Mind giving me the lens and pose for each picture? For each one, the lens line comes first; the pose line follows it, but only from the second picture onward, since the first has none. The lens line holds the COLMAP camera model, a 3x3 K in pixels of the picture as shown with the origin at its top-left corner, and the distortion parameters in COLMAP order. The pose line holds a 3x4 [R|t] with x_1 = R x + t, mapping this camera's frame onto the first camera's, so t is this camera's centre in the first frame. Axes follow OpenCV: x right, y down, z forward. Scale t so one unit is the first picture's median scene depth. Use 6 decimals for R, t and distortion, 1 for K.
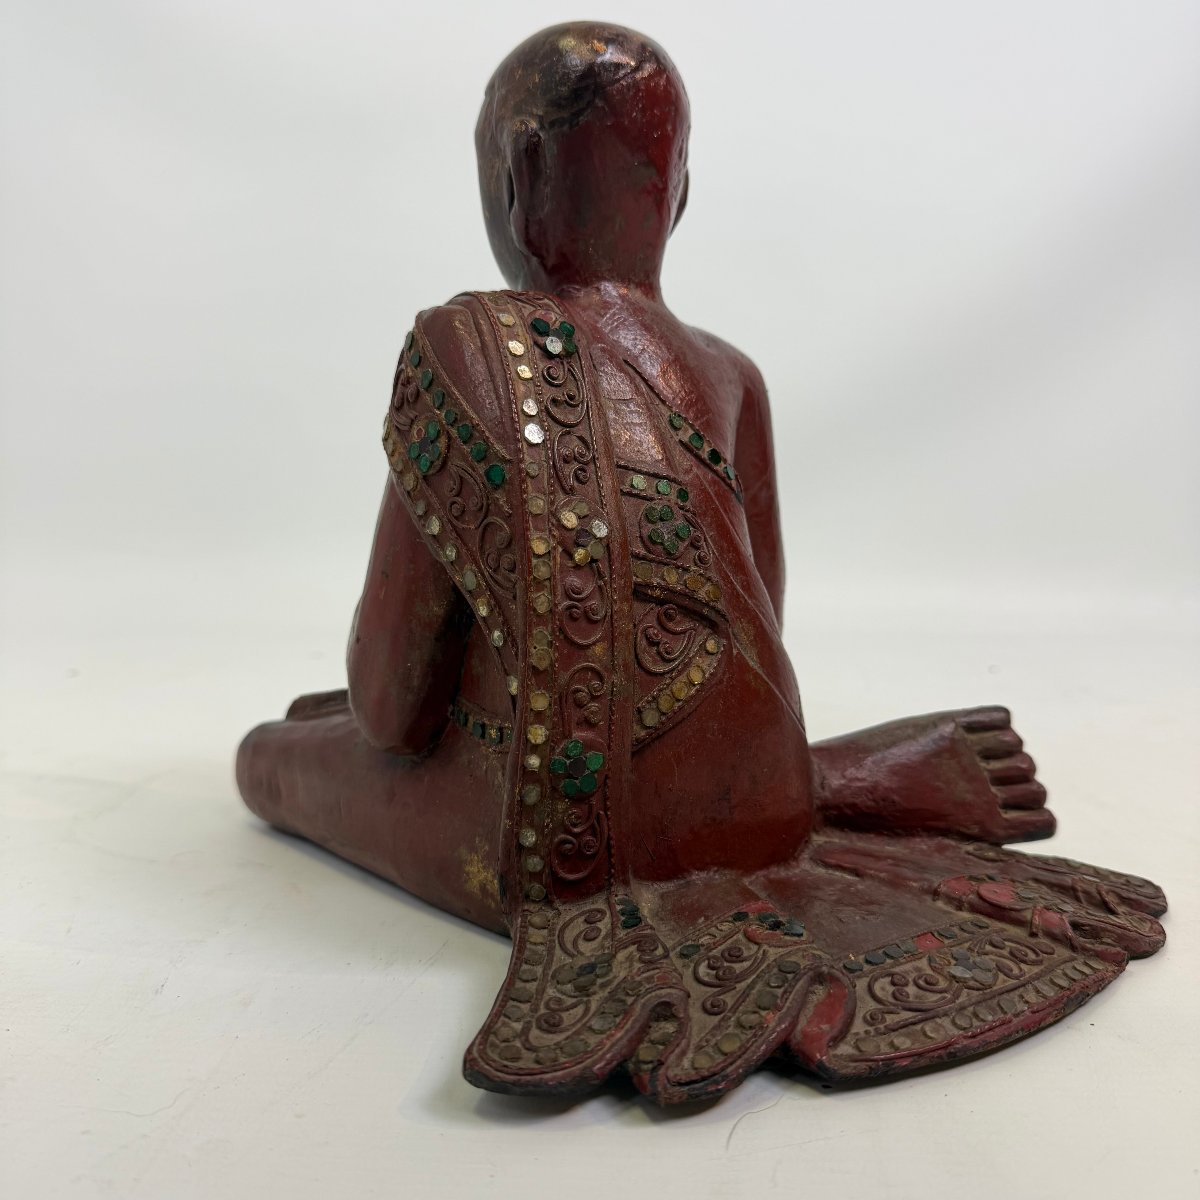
lens RADIAL K [[1135.9, 0, 599.4], [0, 1135.9, 611.1], [0, 0, 1]] dist [0.076398, -0.009714]
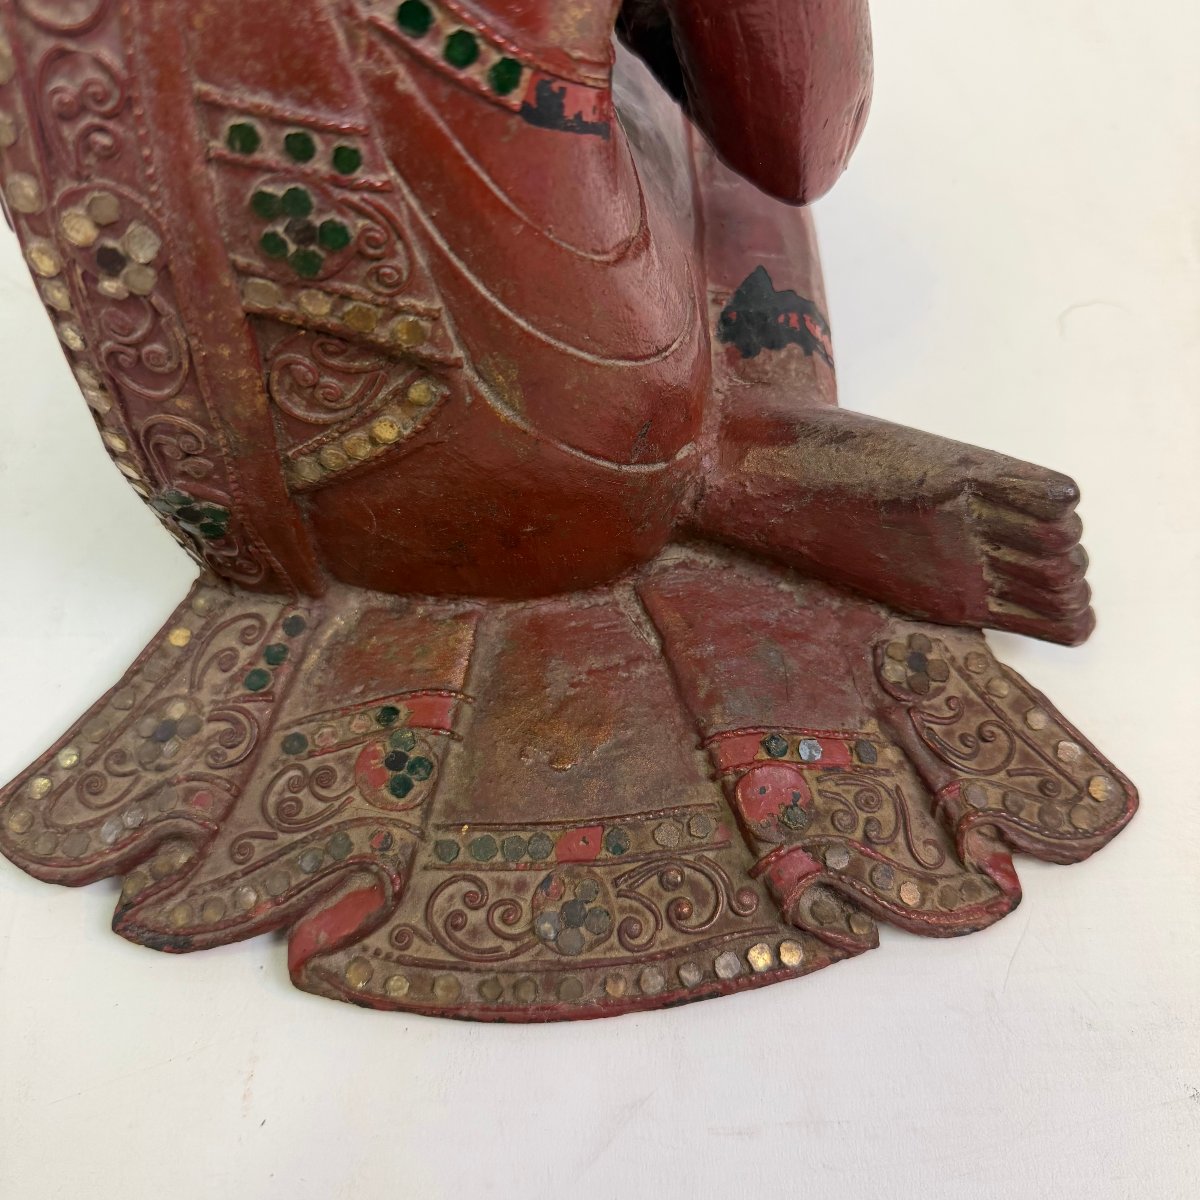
lens RADIAL K [[1159.5, 0, 603.2], [0, 1159.5, 603.7], [0, 0, 1]] dist [0.159127, -0.453739]
pose [[0.860413, 0.439902, -0.257248, 0.404974], [-0.041748, 0.563956, 0.824749, -0.438688], [0.507885, -0.698885, 0.503600, 0.670057]]
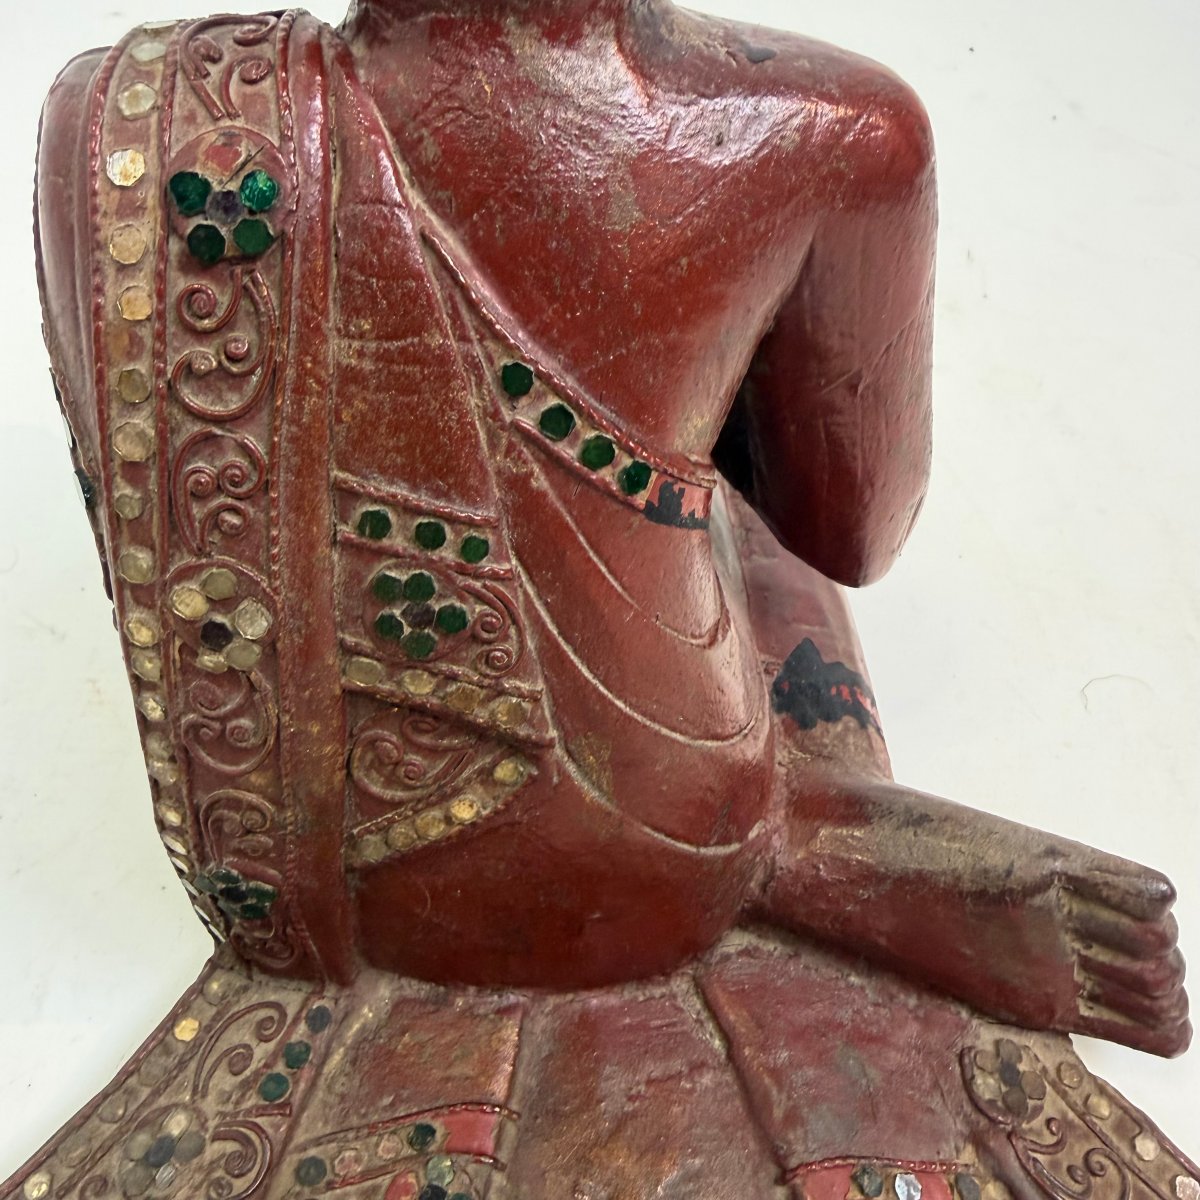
lens RADIAL K [[1159.3, 0, 595.1], [0, 1159.3, 536.9], [0, 0, 1]] dist [-0.006677, 0.024299]
pose [[0.864183, 0.365126, -0.346224, 0.305734], [-0.098901, 0.797907, 0.594611, -0.431169], [0.493362, -0.479611, 0.725649, 0.667091]]
